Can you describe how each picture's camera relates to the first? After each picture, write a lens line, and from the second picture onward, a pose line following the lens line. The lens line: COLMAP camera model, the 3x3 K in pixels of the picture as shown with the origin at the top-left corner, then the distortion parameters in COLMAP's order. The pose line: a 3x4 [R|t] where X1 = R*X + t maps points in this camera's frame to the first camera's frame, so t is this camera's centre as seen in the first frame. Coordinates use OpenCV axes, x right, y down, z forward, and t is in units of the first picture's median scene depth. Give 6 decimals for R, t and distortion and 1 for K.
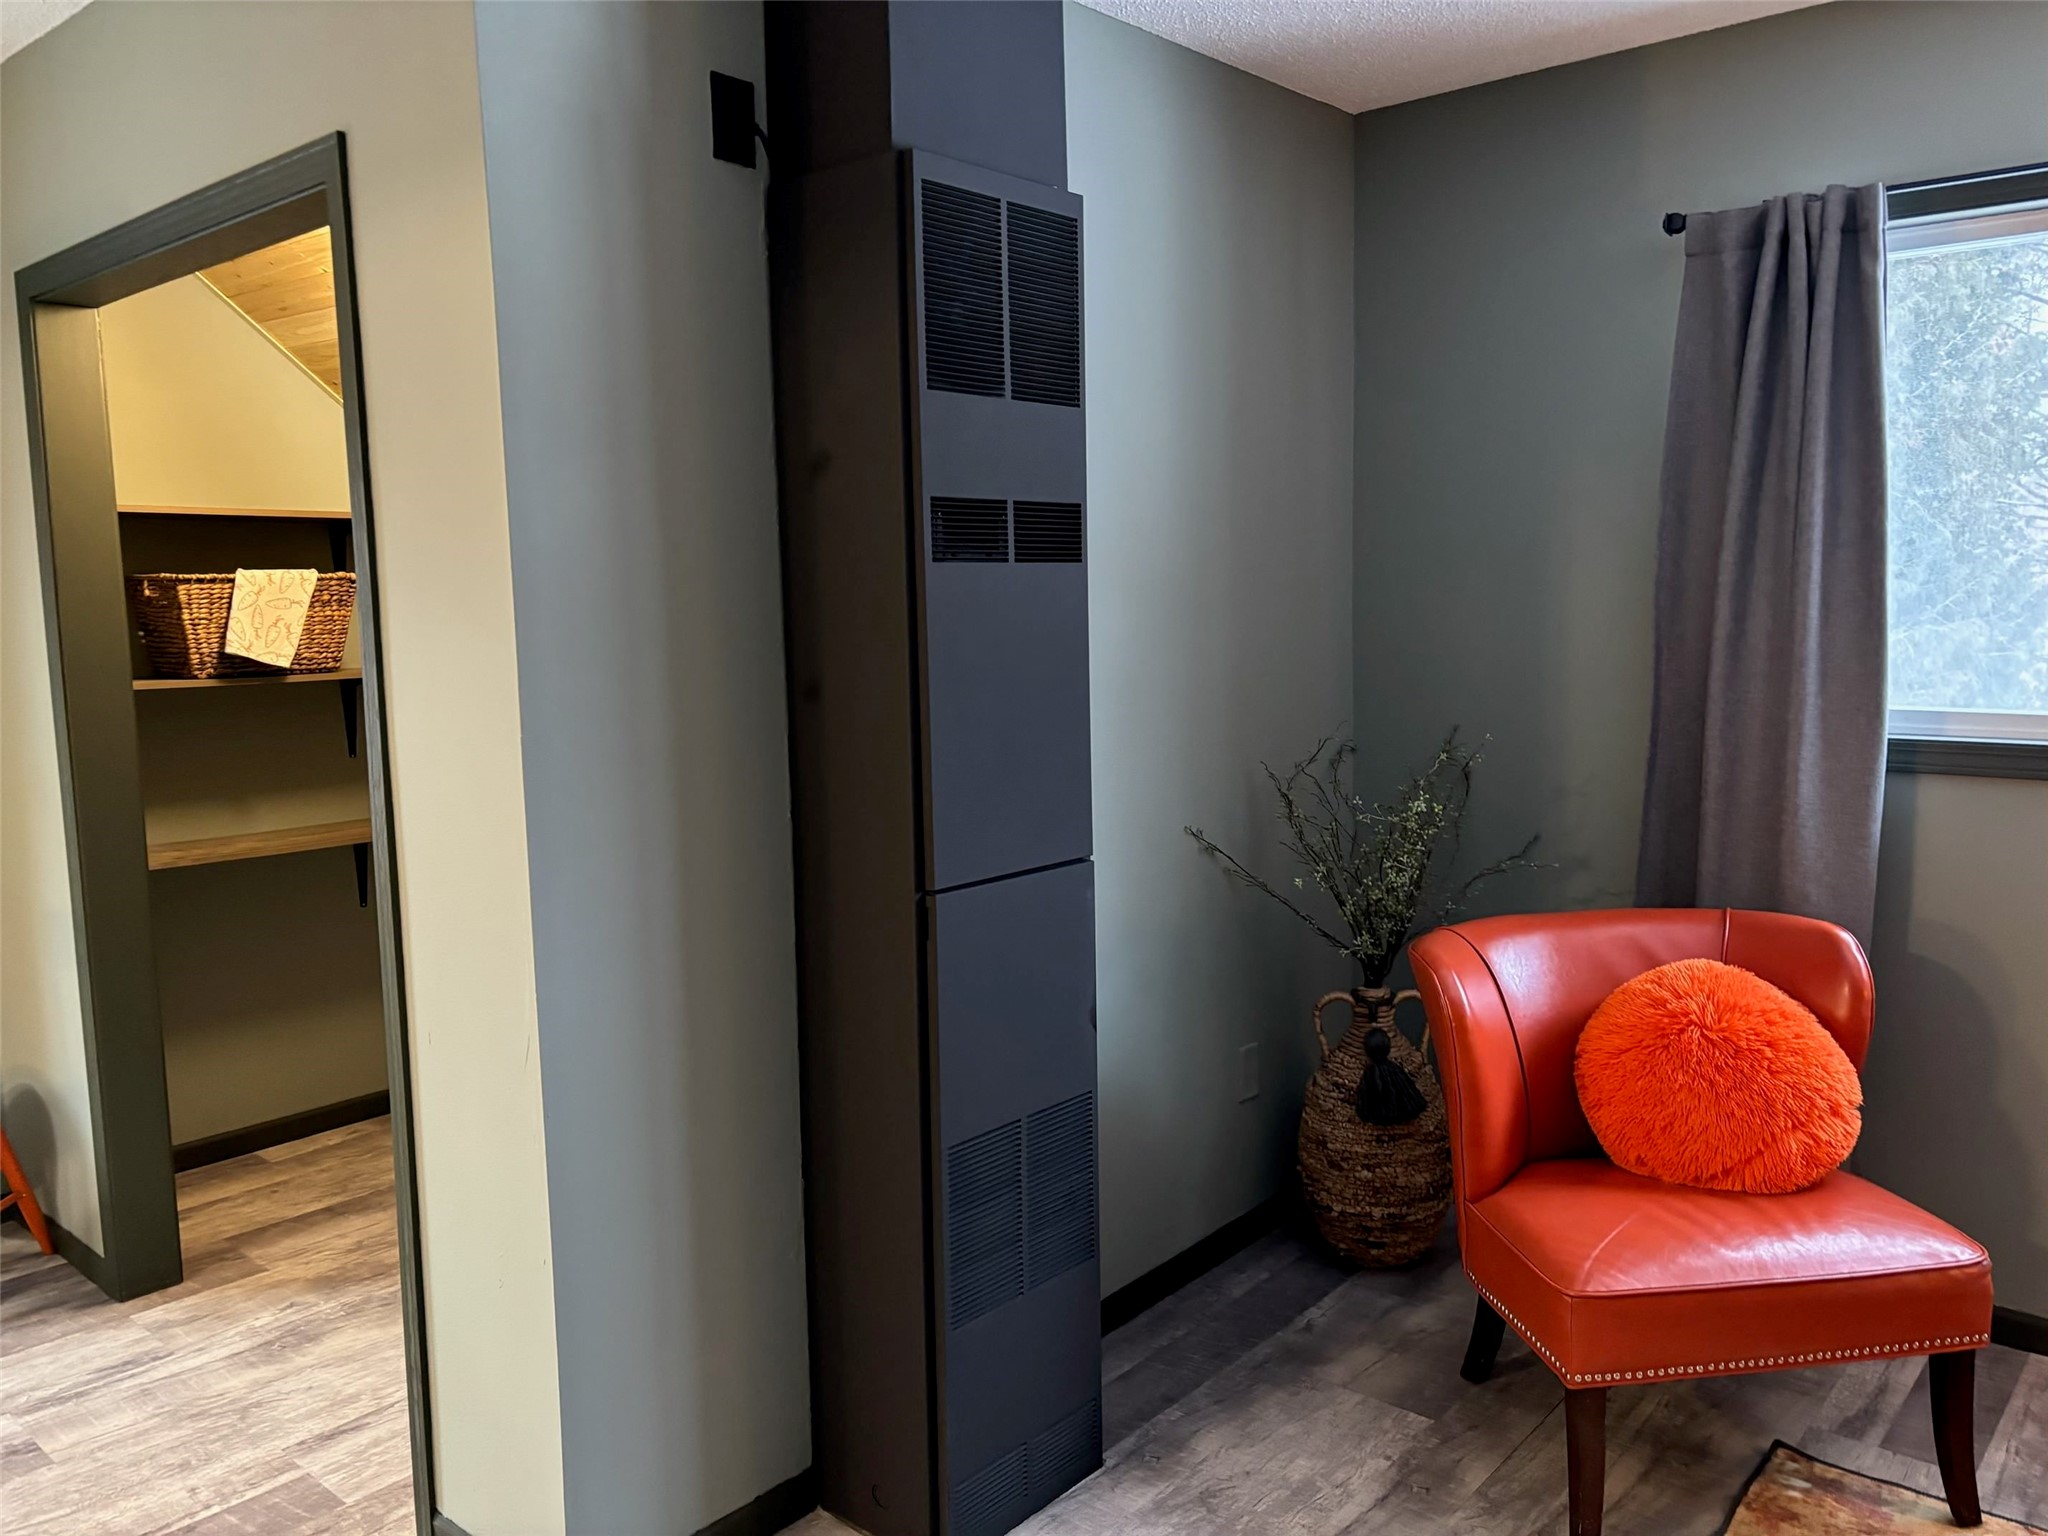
lens RADIAL K [[1539.6, 0, 1037.9], [0, 1539.6, 763.9], [0, 0, 1]] dist [0.050970, -0.060260]
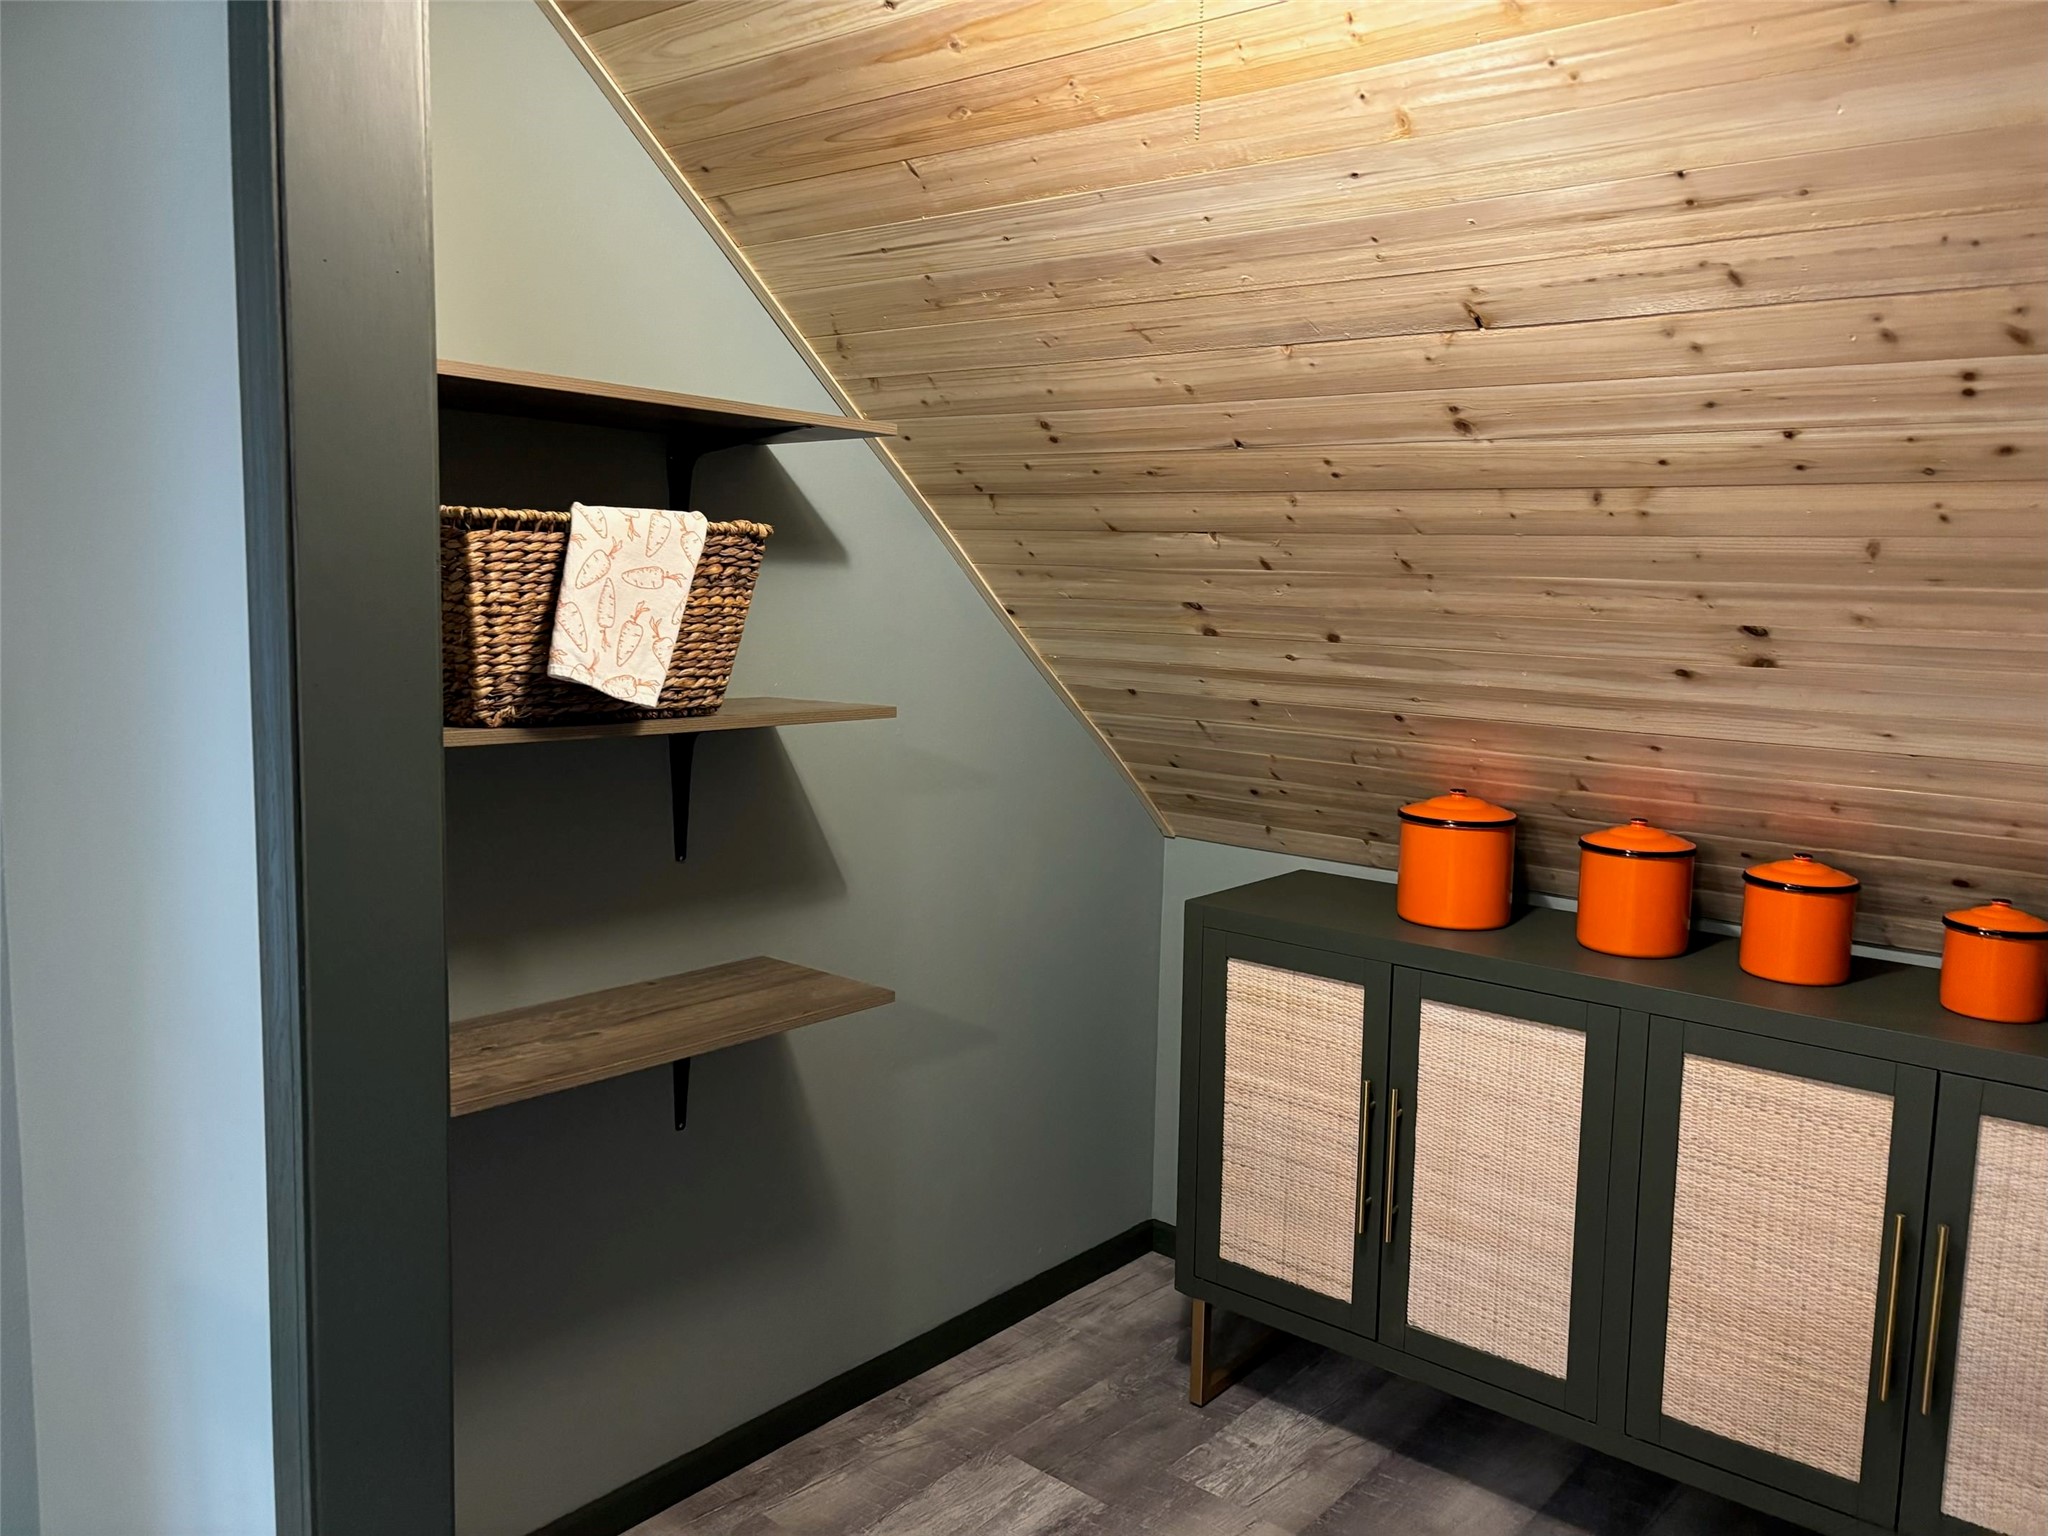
lens RADIAL K [[1539.6, 0, 1028.6], [0, 1539.6, 767.7], [0, 0, 1]] dist [0.050970, -0.060260]
pose [[0.999143, 0.040189, 0.009905, -0.375914], [-0.040208, 0.999190, 0.001708, -0.049615], [-0.009828, -0.002105, 0.999949, 0.517432]]
